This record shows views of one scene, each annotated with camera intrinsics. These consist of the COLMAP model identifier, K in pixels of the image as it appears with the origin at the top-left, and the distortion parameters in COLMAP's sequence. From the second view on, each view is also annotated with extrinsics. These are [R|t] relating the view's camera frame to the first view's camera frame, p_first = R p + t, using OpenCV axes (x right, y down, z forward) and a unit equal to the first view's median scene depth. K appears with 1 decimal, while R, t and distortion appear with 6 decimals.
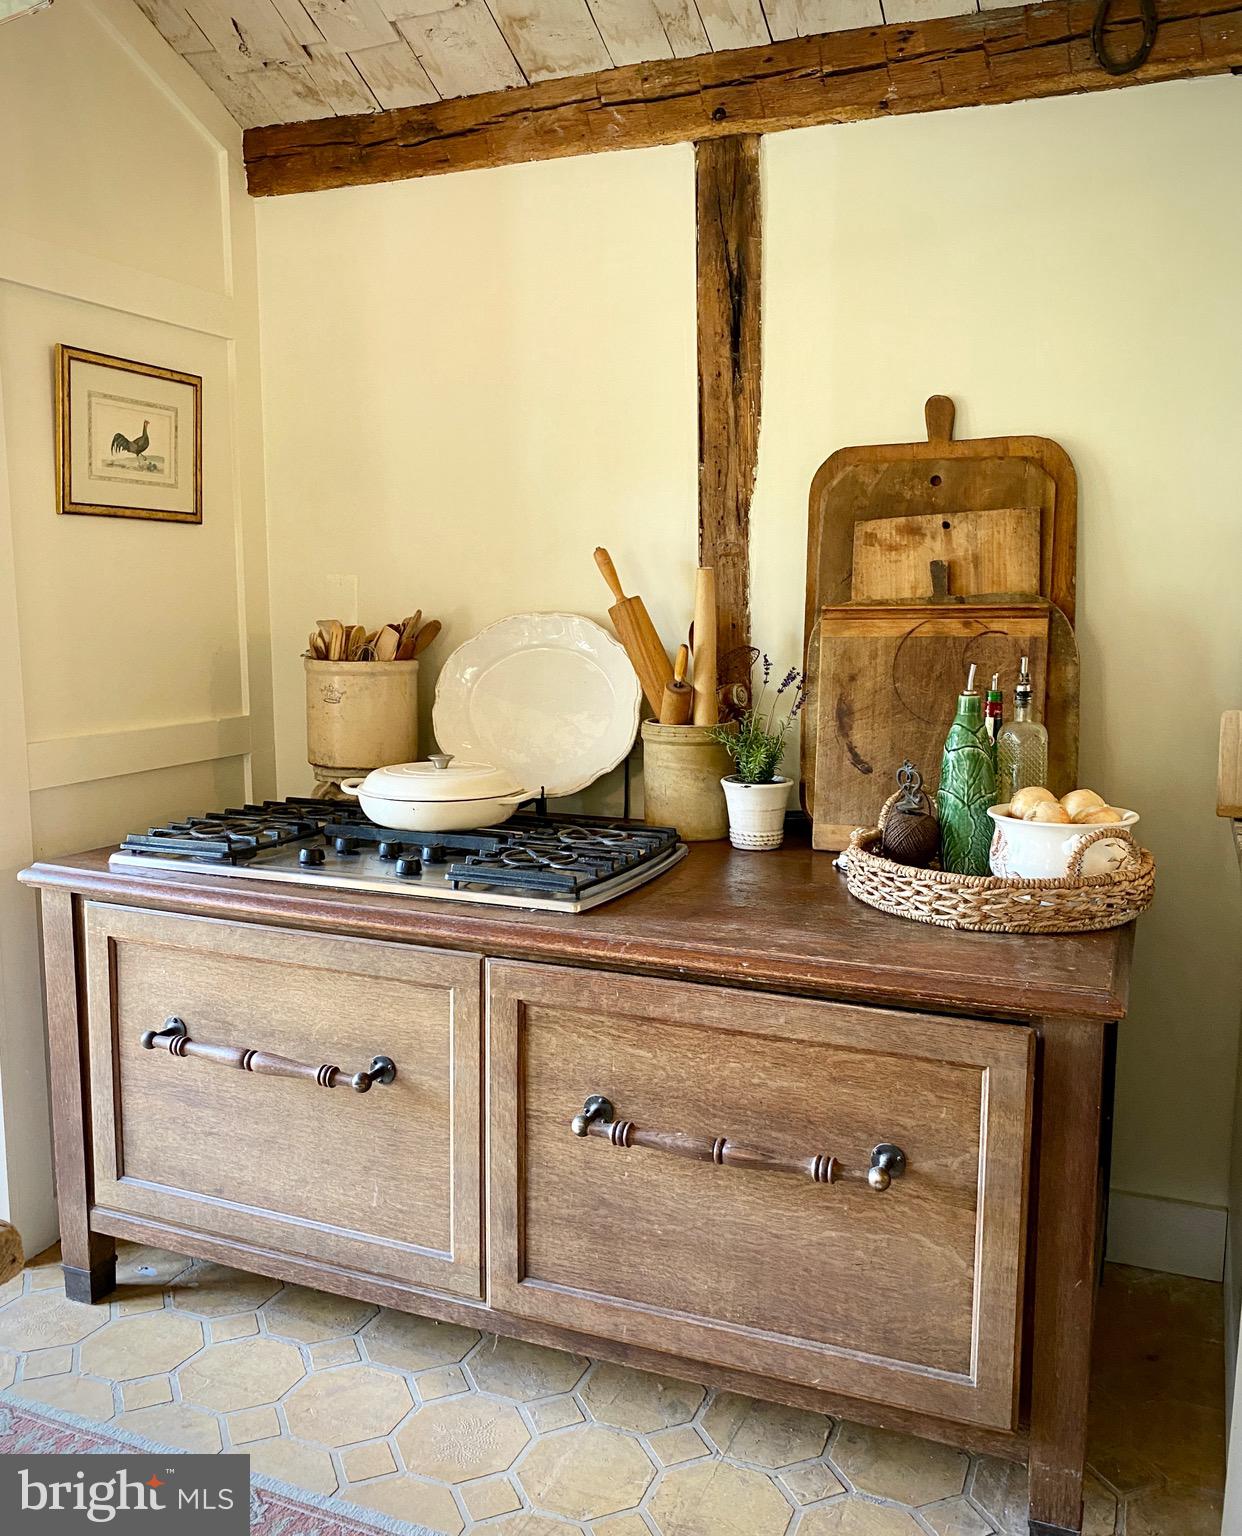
lens RADIAL K [[1347.4, 0, 624.2], [0, 1347.4, 756.5], [0, 0, 1]] dist [-0.013397, 0.002413]
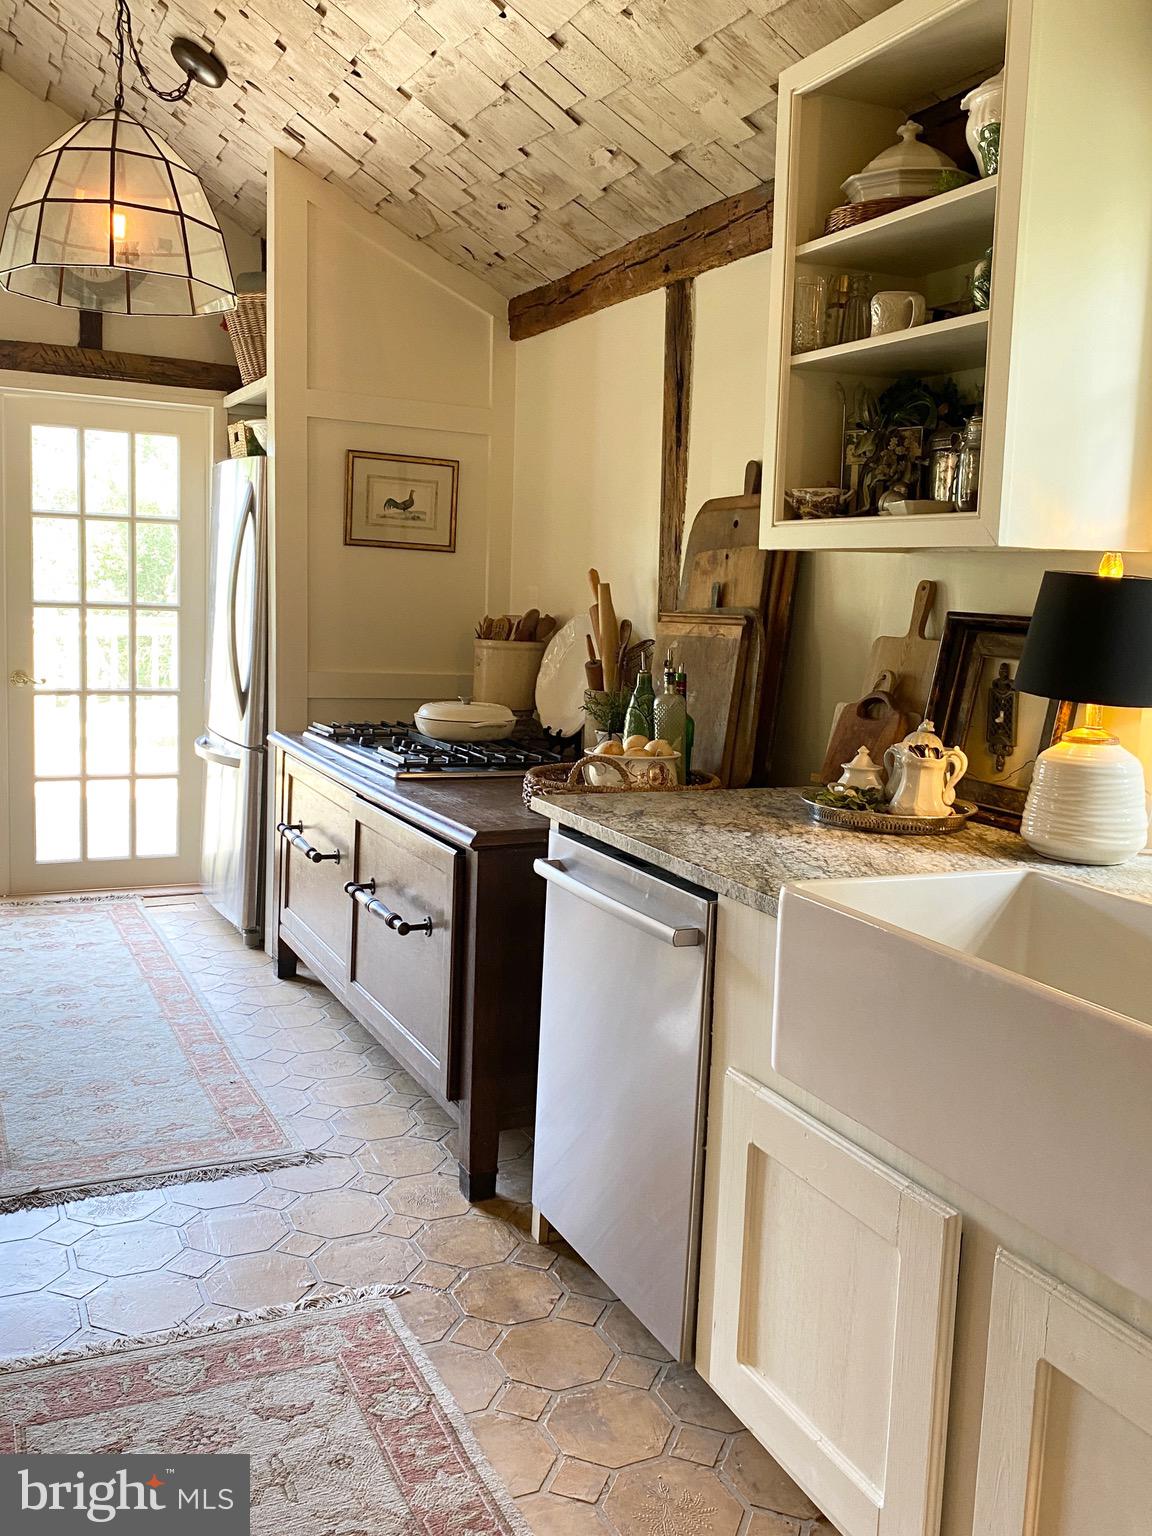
lens RADIAL K [[1337.7, 0, 568.8], [0, 1337.7, 770.8], [0, 0, 1]] dist [0.042831, -0.060937]
pose [[0.750804, 0.112224, -0.650921, 0.948893], [-0.116462, 0.992514, 0.036785, 0.013693], [0.650177, 0.048189, 0.758253, -0.127528]]
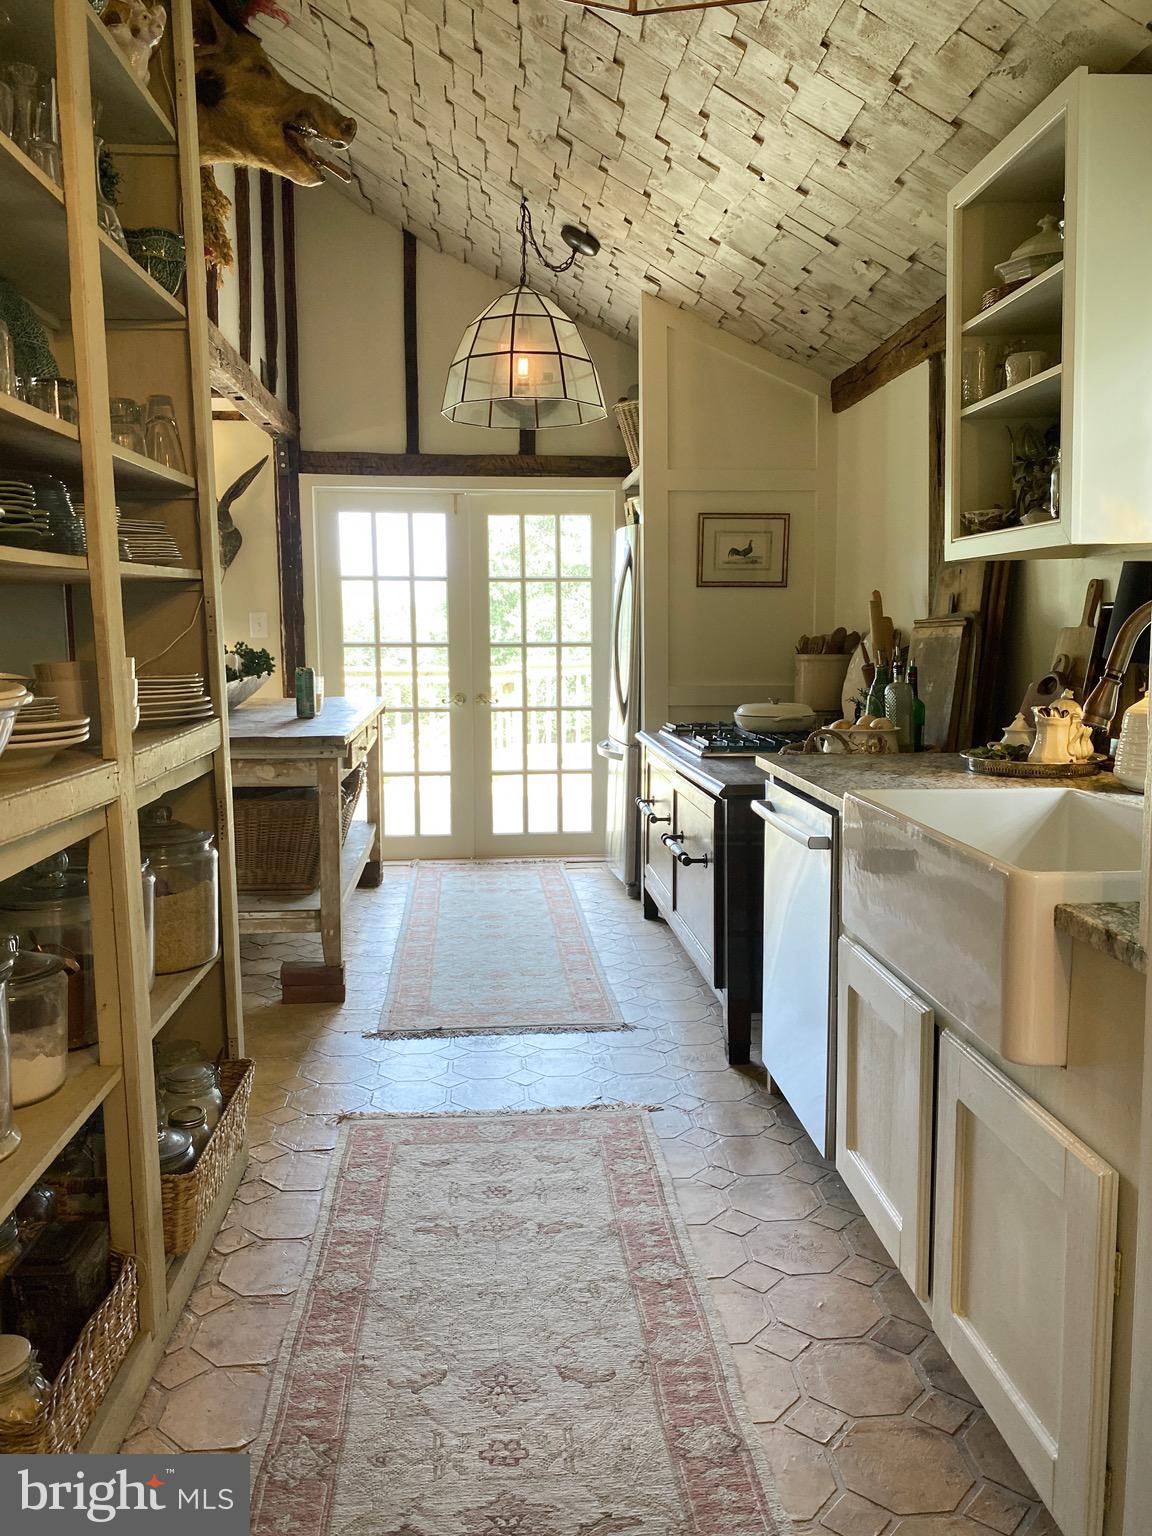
lens RADIAL K [[1183.3, 0, 574.3], [0, 1183.3, 782.8], [0, 0, 1]] dist [0.011925, -0.013071]
pose [[0.463916, 0.103112, -0.879858, 1.242400], [-0.099650, 0.992973, 0.063827, 0.041561], [0.880256, 0.058068, 0.470932, -0.109118]]
